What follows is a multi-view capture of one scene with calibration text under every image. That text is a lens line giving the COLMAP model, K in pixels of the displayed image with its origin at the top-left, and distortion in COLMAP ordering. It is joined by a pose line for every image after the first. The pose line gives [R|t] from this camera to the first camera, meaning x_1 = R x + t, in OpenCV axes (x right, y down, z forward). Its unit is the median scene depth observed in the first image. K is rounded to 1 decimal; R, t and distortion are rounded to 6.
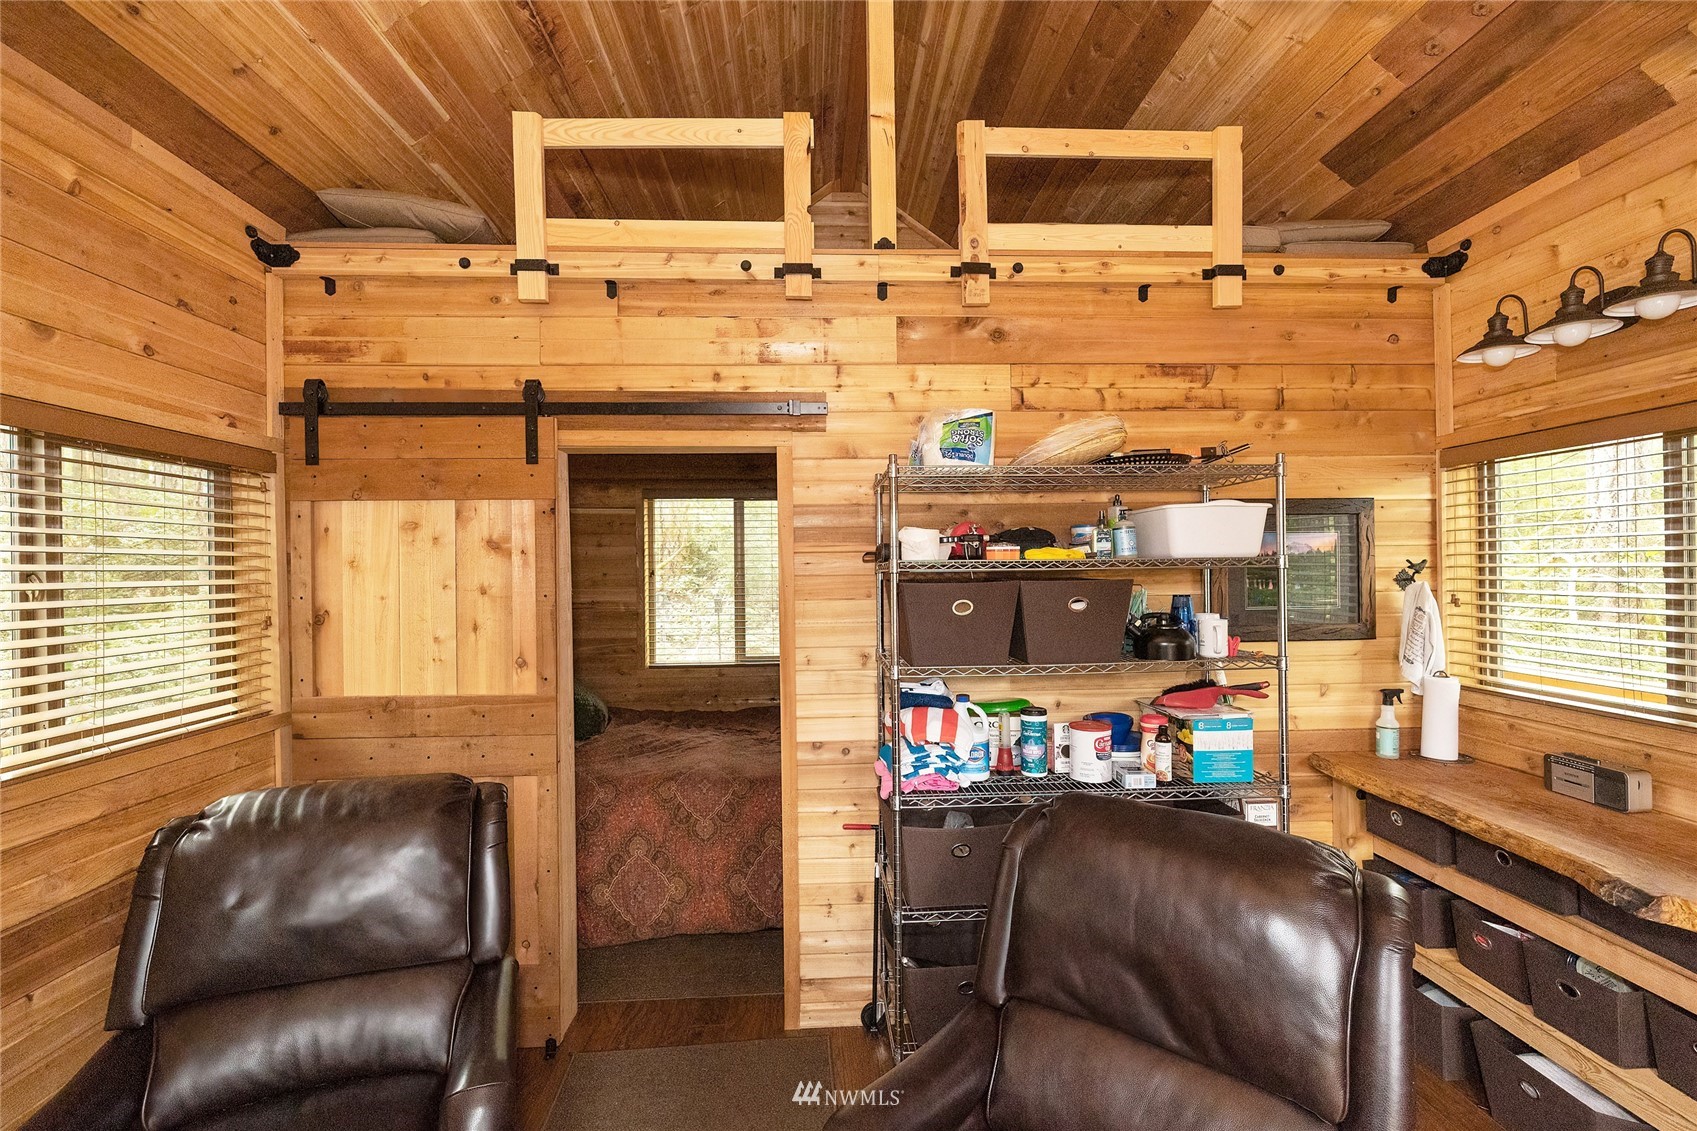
lens RADIAL K [[741.5, 0, 846.1], [0, 741.5, 568.9], [0, 0, 1]] dist [0.000520, -0.000103]
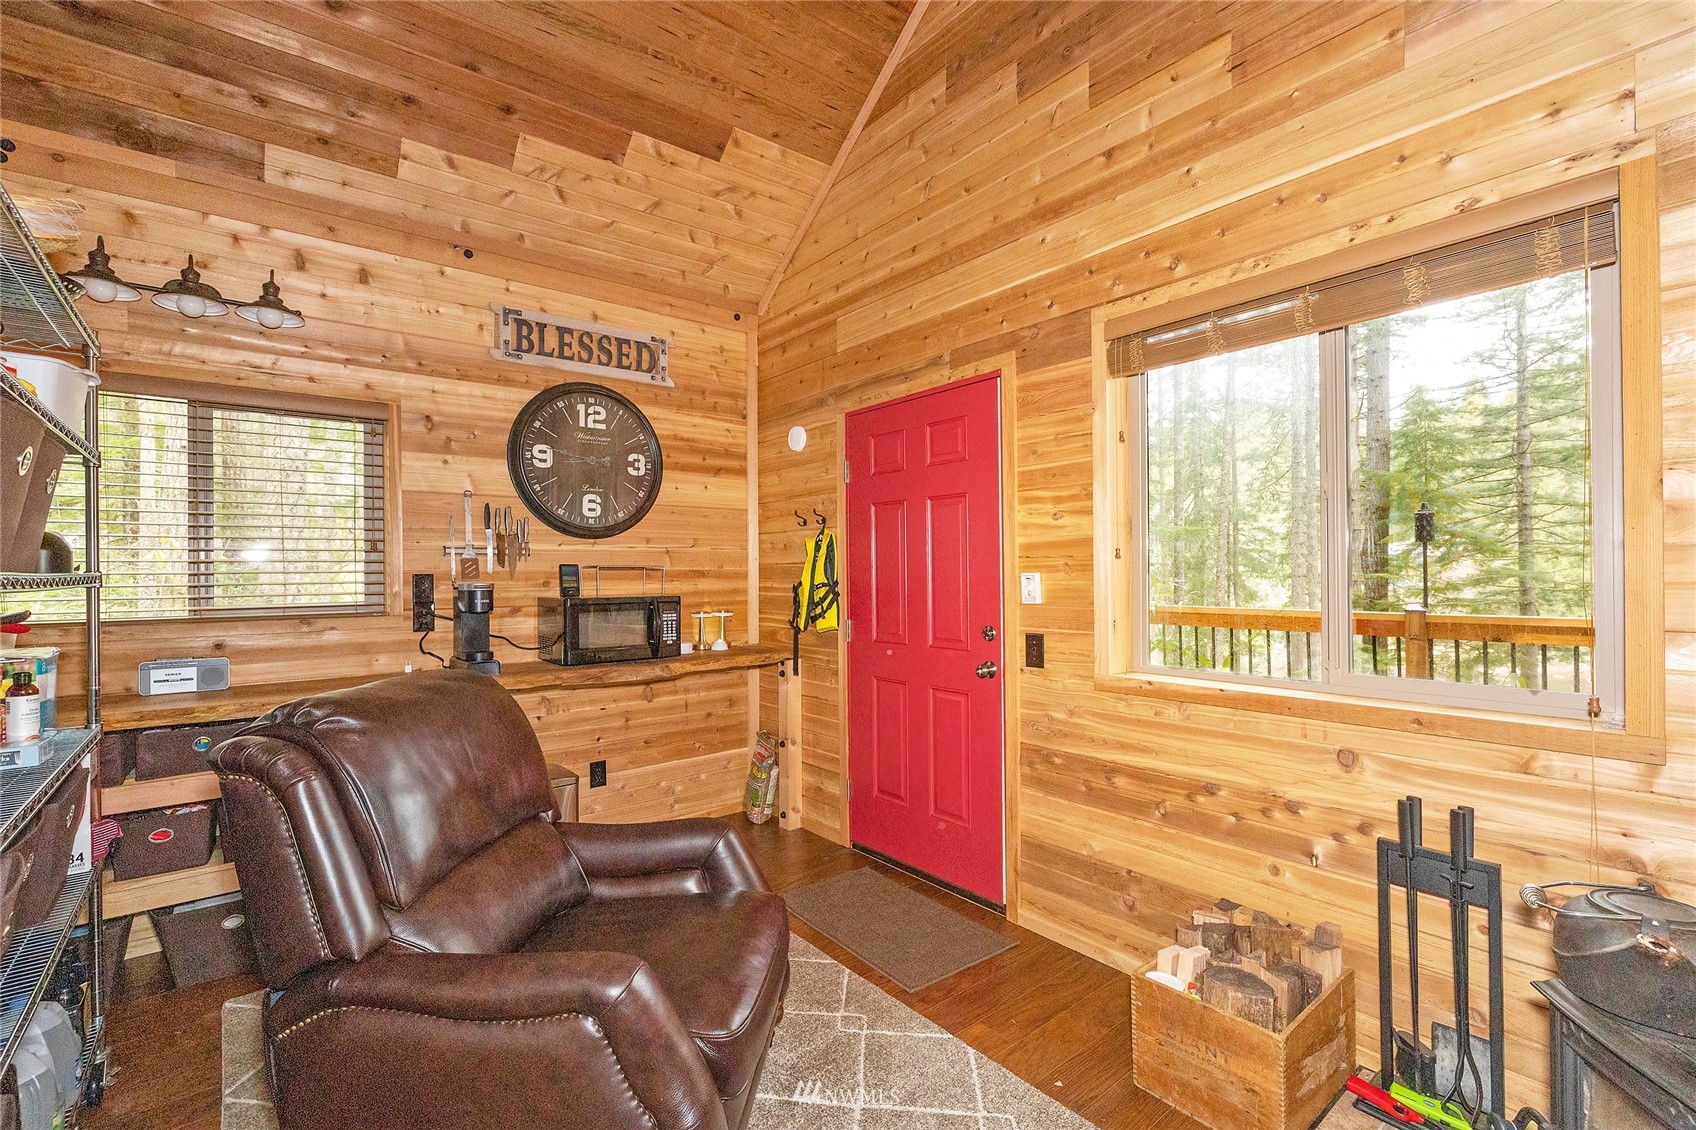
lens RADIAL K [[741.1, 0, 845.6], [0, 741.1, 568.4], [0, 0, 1]] dist [0.000520, -0.000103]
pose [[-0.586883, 0.012692, 0.809573, -0.679567], [0.010884, 0.999910, -0.007786, 0.150463], [-0.809599, 0.004242, -0.586968, 0.852617]]
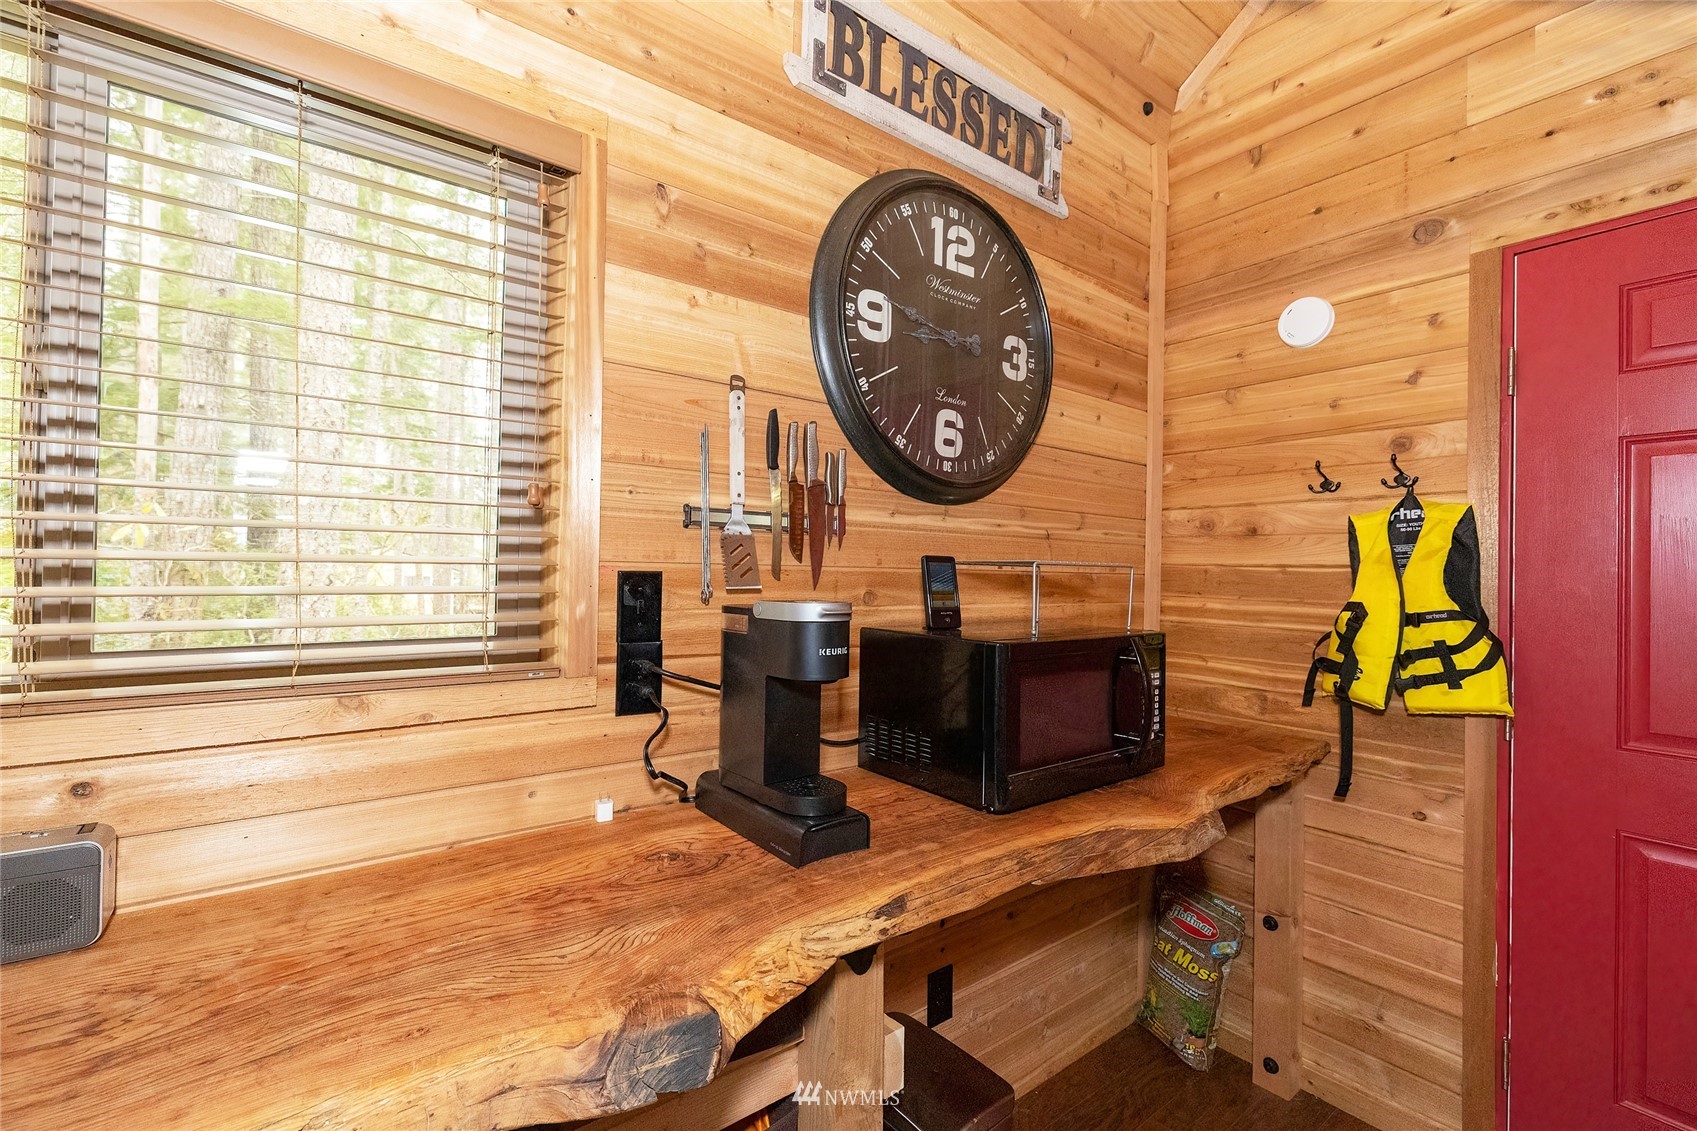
lens RADIAL K [[724.3, 0, 846.1], [0, 724.3, 559.4], [0, 0, 1]] dist [-0.000855, -0.000309]
pose [[-0.570845, 0.003959, 0.821048, 0.469495], [-0.016369, 0.999735, -0.016201, 0.138198], [-0.820894, -0.022688, -0.570629, 0.864866]]
